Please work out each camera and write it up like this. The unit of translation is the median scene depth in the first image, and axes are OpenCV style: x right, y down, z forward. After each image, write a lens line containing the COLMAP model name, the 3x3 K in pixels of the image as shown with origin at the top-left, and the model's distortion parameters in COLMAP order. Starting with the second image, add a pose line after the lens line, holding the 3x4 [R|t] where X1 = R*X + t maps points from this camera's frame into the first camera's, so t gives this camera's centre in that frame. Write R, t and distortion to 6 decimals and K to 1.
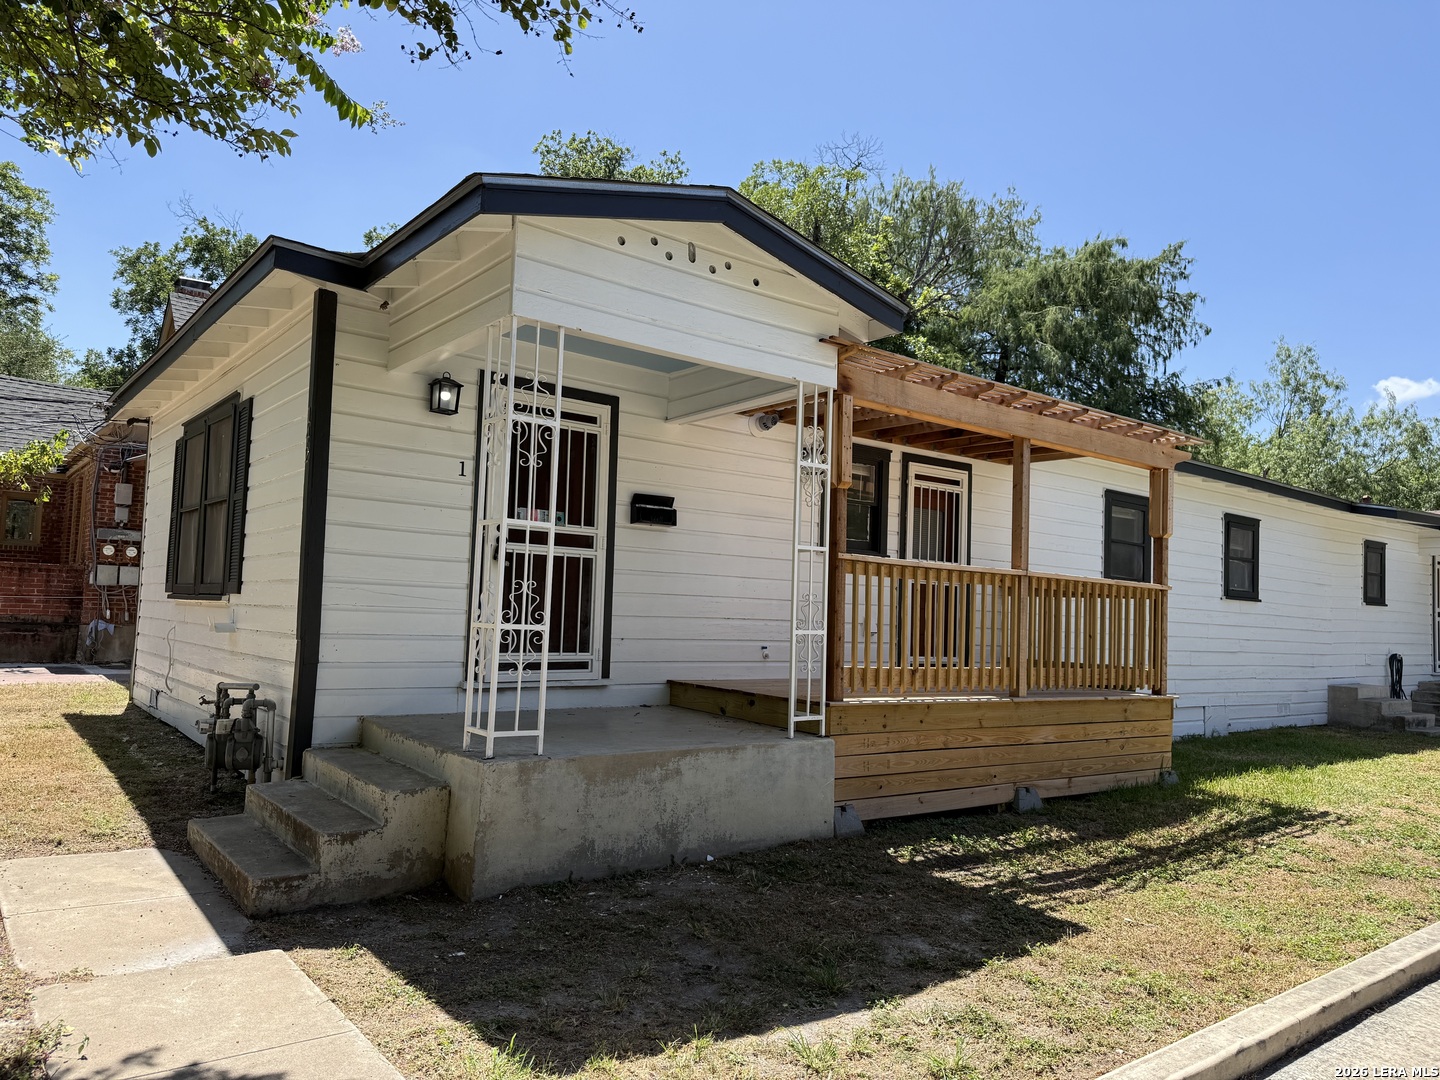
lens RADIAL K [[1019.2, 0, 720.5], [0, 1019.2, 543.5], [0, 0, 1]] dist [0.000311, -0.000072]
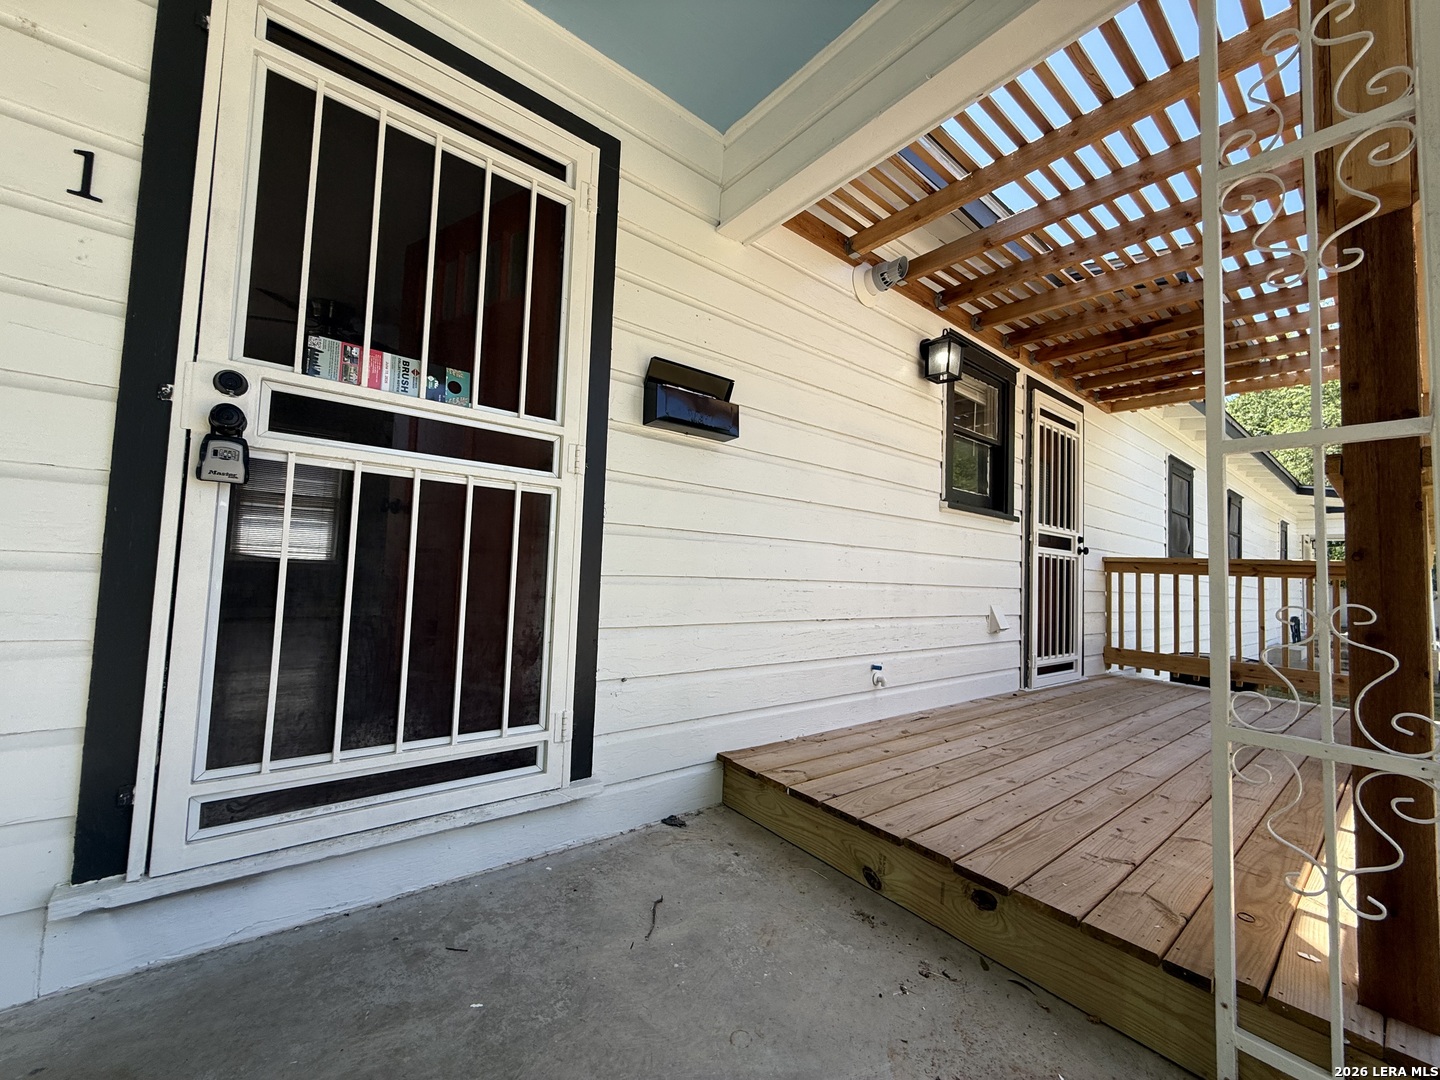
lens RADIAL K [[575.0, 0, 715.4], [0, 575.0, 537.1], [0, 0, 1]] dist [-0.001611, 0.000541]
pose [[0.999795, 0.009865, 0.017710, -0.060315], [-0.010126, 0.999840, 0.014744, 0.026805], [-0.017562, -0.014920, 0.999734, 0.743839]]
